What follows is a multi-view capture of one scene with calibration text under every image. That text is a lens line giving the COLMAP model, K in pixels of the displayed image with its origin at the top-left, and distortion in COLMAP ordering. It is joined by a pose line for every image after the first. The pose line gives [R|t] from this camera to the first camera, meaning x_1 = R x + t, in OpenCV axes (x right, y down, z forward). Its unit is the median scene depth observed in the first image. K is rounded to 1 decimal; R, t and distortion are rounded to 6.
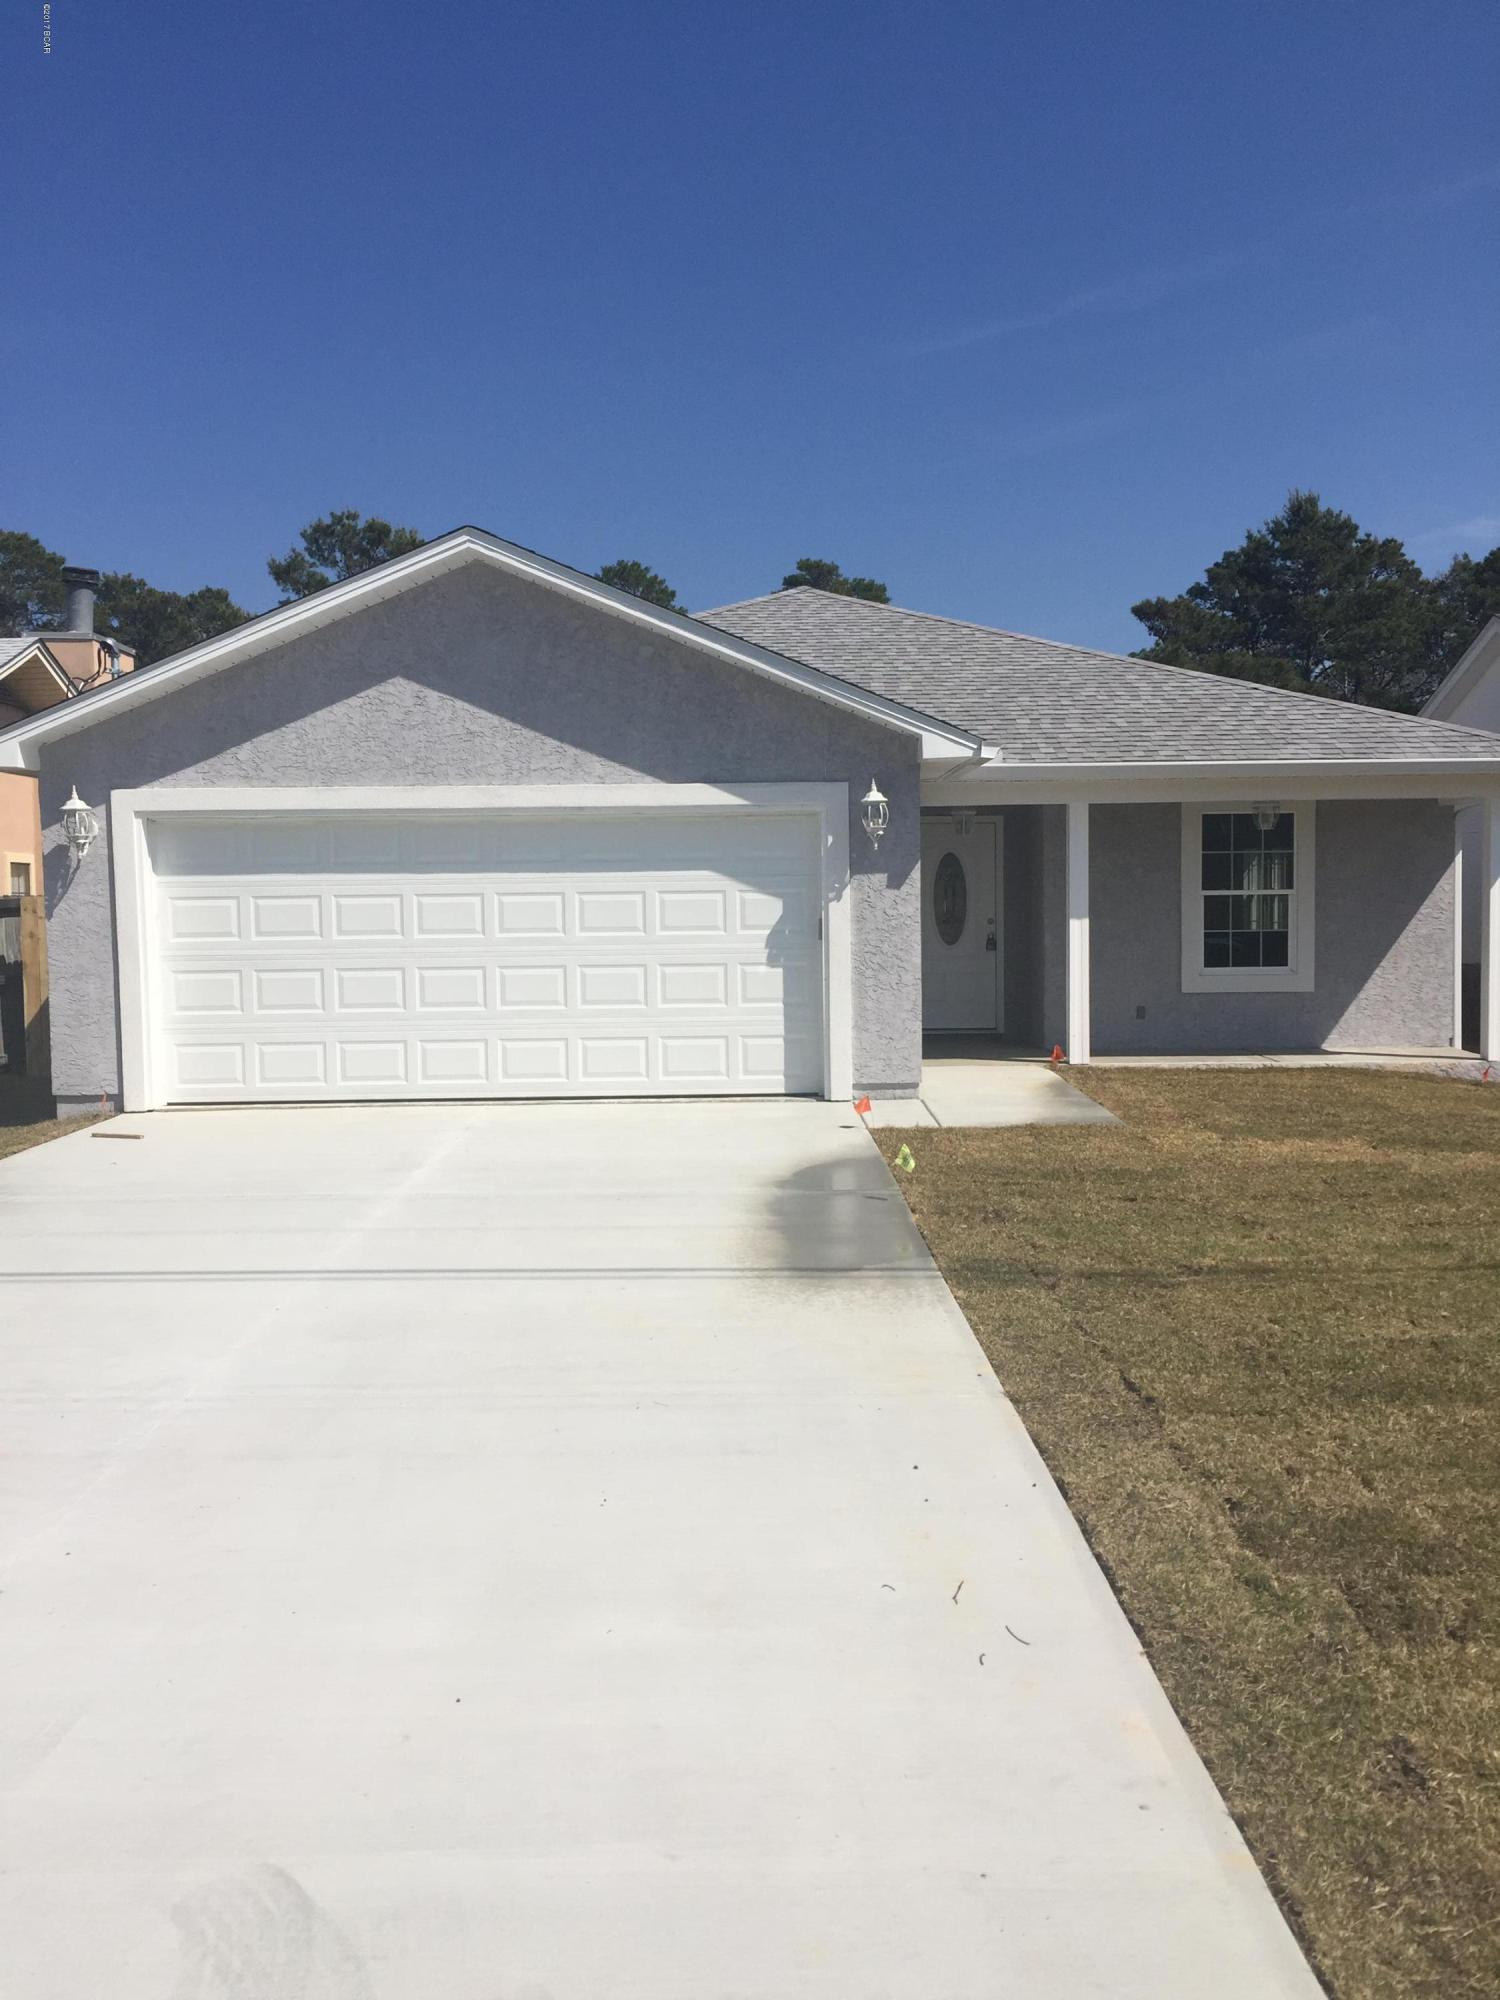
lens RADIAL K [[1682.9, 0, 773.3], [0, 1682.9, 1000.1], [0, 0, 1]] dist [0.043058, -0.000939]
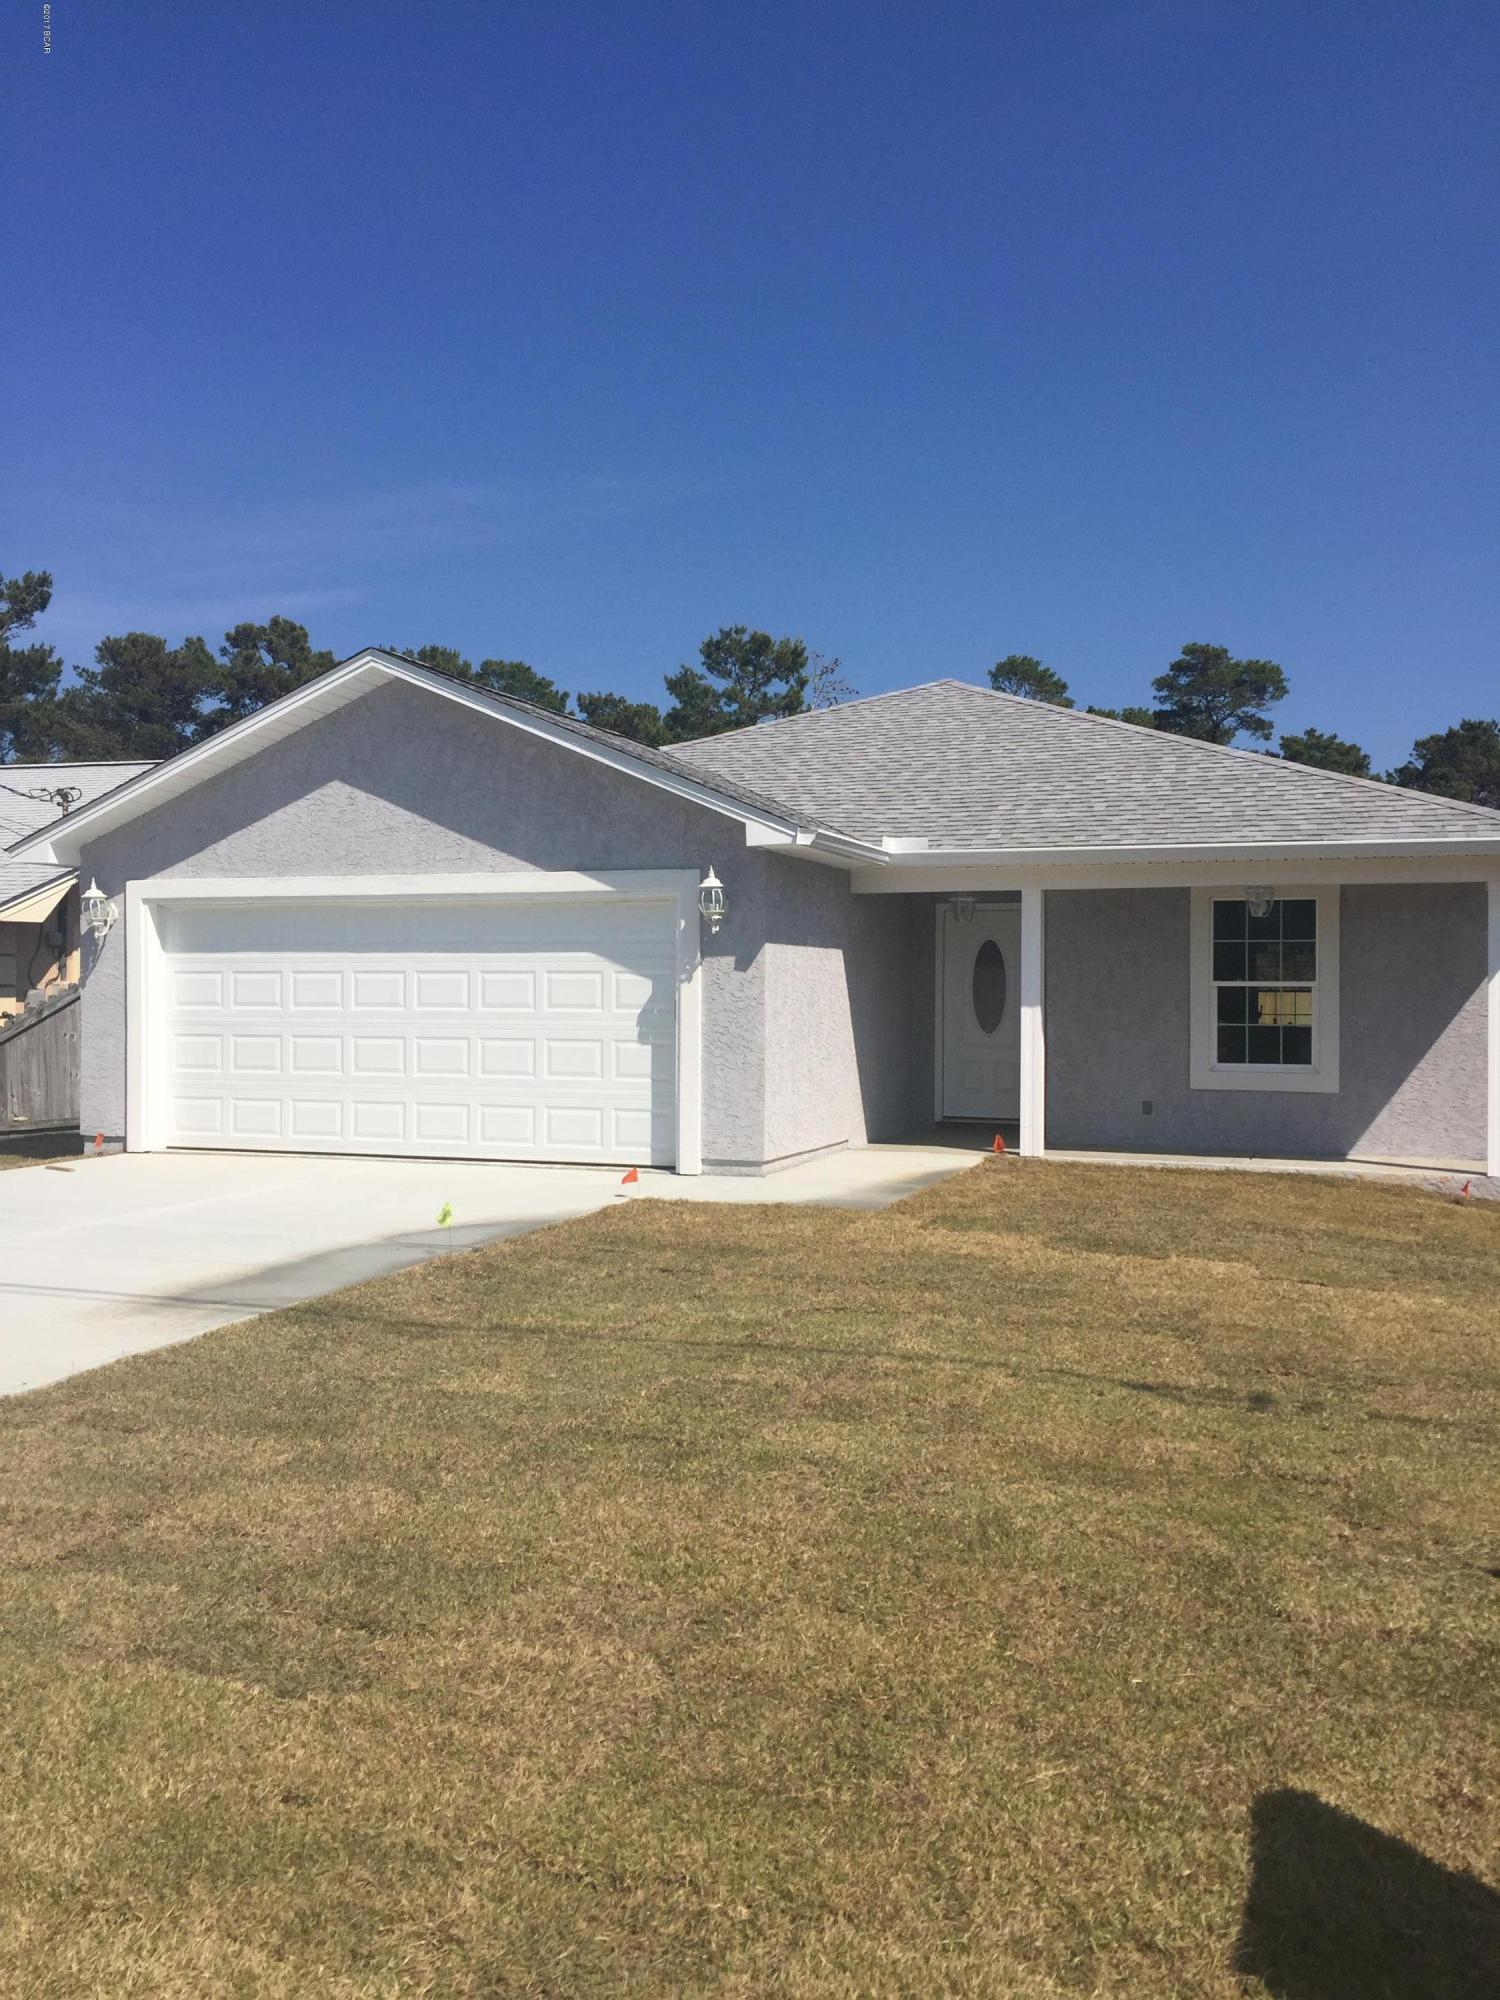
lens RADIAL K [[1682.9, 0, 773.3], [0, 1682.9, 1000.1], [0, 0, 1]] dist [0.043058, -0.000939]
pose [[0.937602, 0.018334, -0.347226, 0.445400], [-0.037244, 0.998159, -0.047864, 0.000099], [0.345709, 0.057810, 0.936559, 0.041917]]
